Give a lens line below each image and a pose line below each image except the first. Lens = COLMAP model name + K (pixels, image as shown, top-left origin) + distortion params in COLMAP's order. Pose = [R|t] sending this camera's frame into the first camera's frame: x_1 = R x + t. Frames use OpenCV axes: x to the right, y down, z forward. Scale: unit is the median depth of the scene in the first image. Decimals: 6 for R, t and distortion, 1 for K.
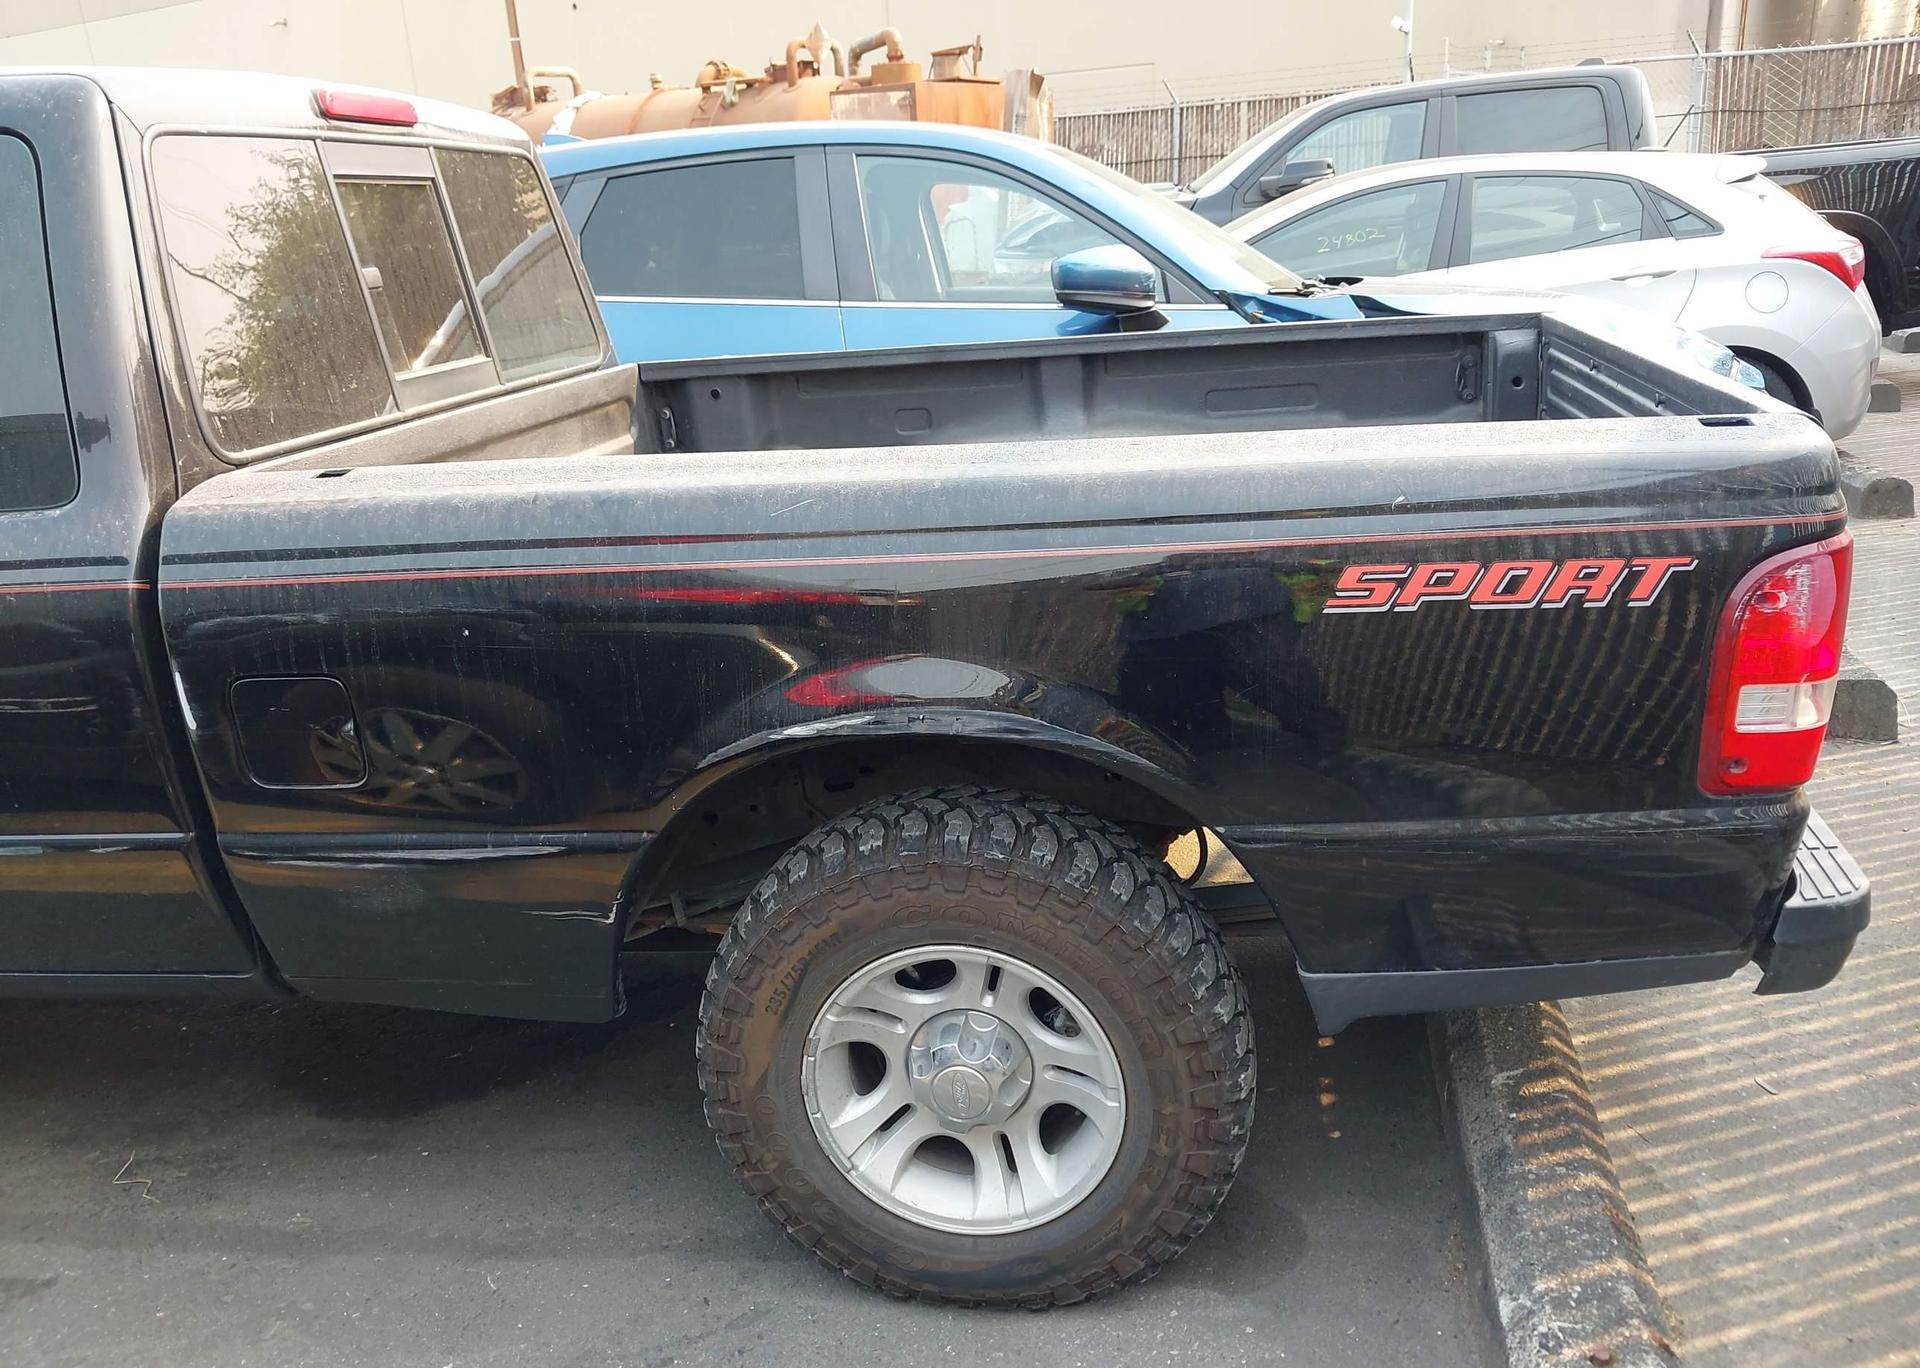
lens RADIAL K [[1567.4, 0, 960.0], [0, 1567.4, 684.0], [0, 0, 1]] dist [-0.003174, 0.004354]
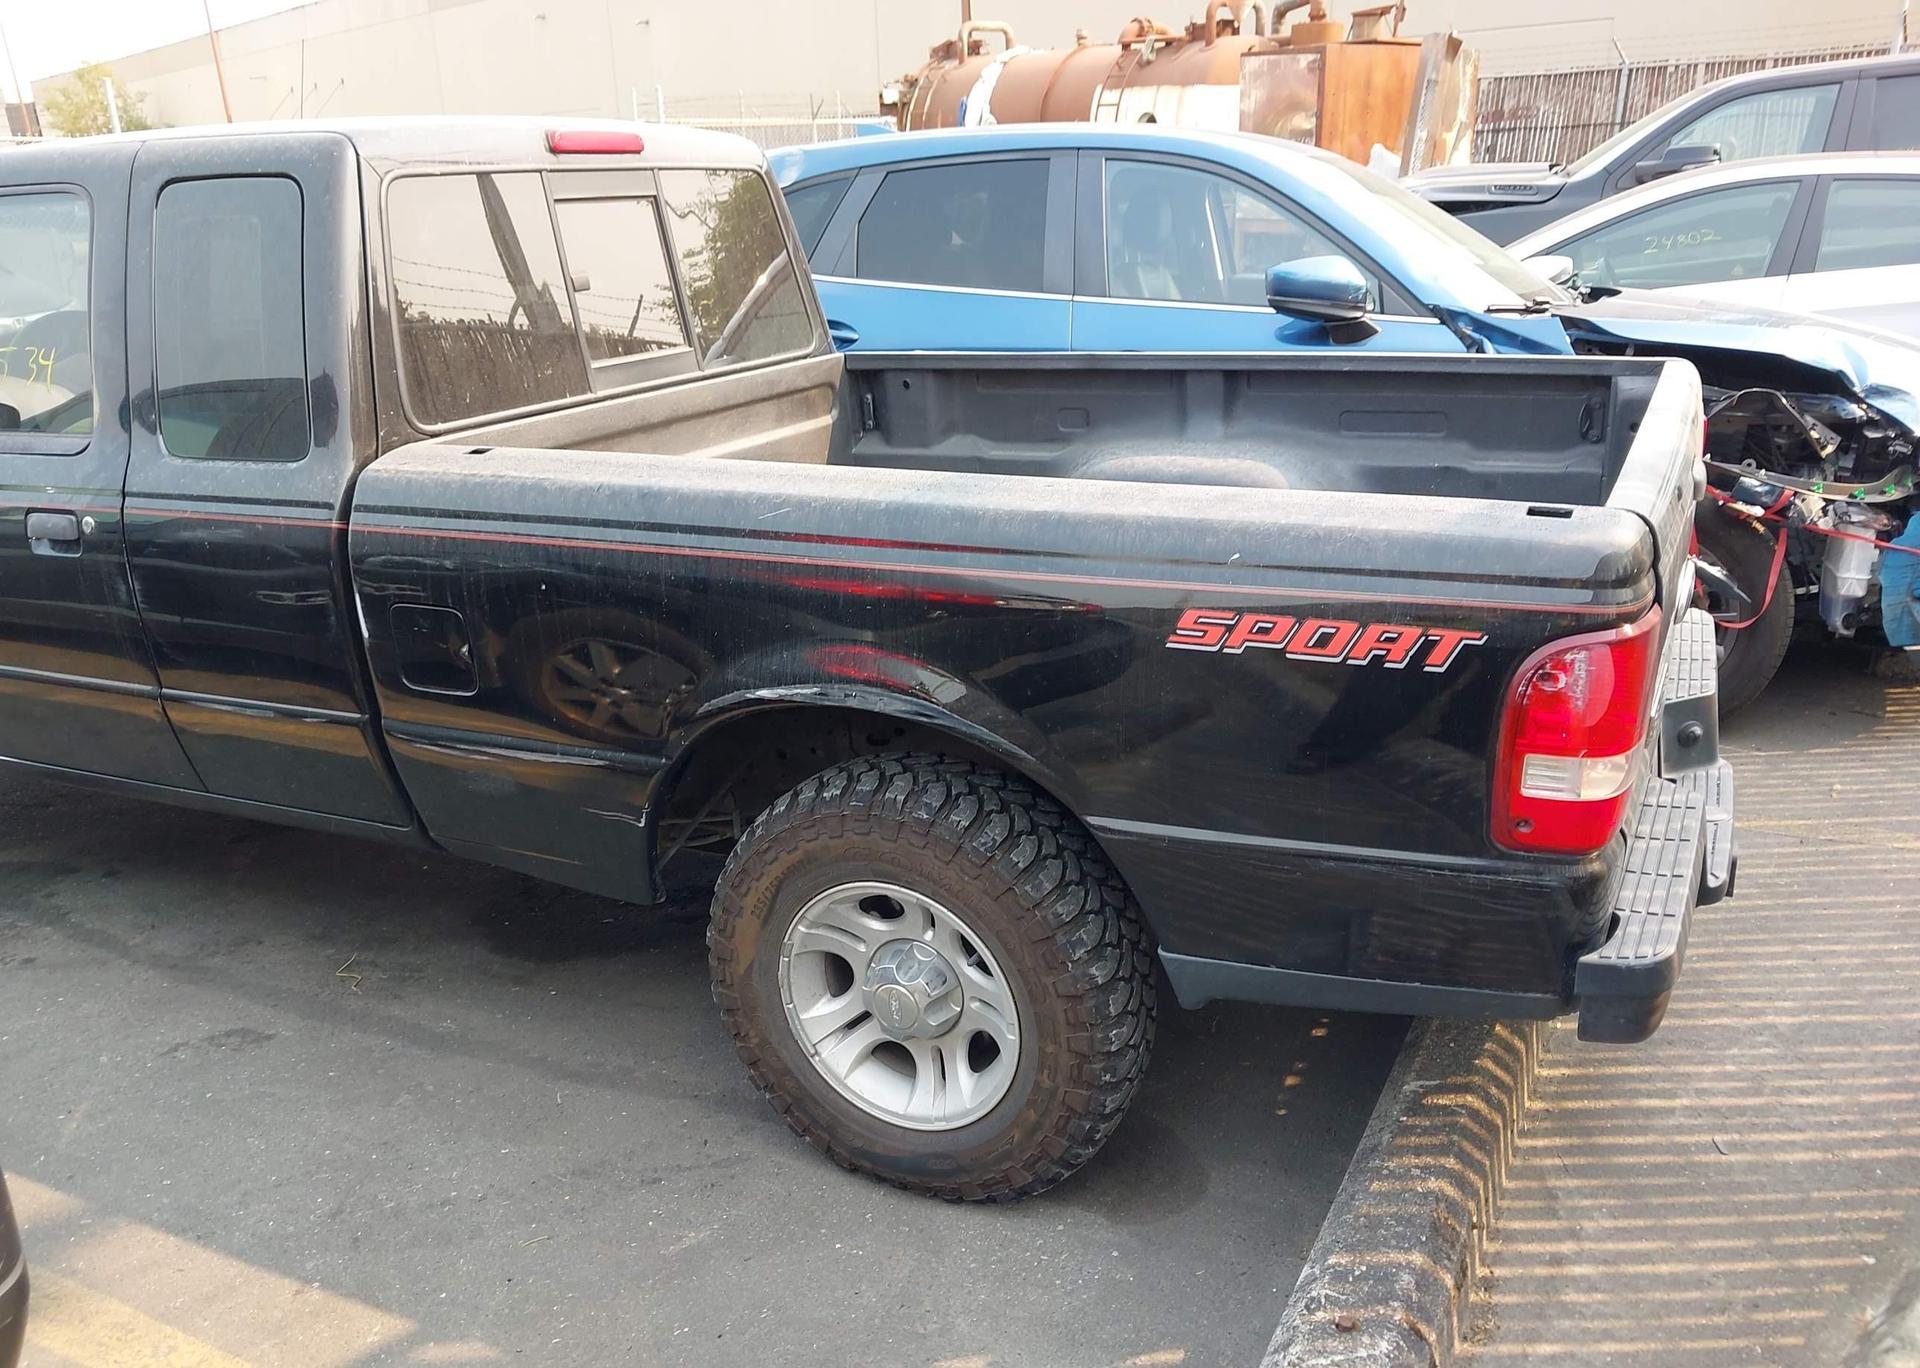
lens RADIAL K [[1543.9, 0, 932.2], [0, 1543.9, 681.6], [0, 0, 1]] dist [0.009911, -0.007102]
pose [[0.958147, 0.115023, -0.262155, 0.295071], [-0.106061, 0.993194, 0.048133, -0.044683], [0.265907, -0.018315, 0.963825, -0.122517]]
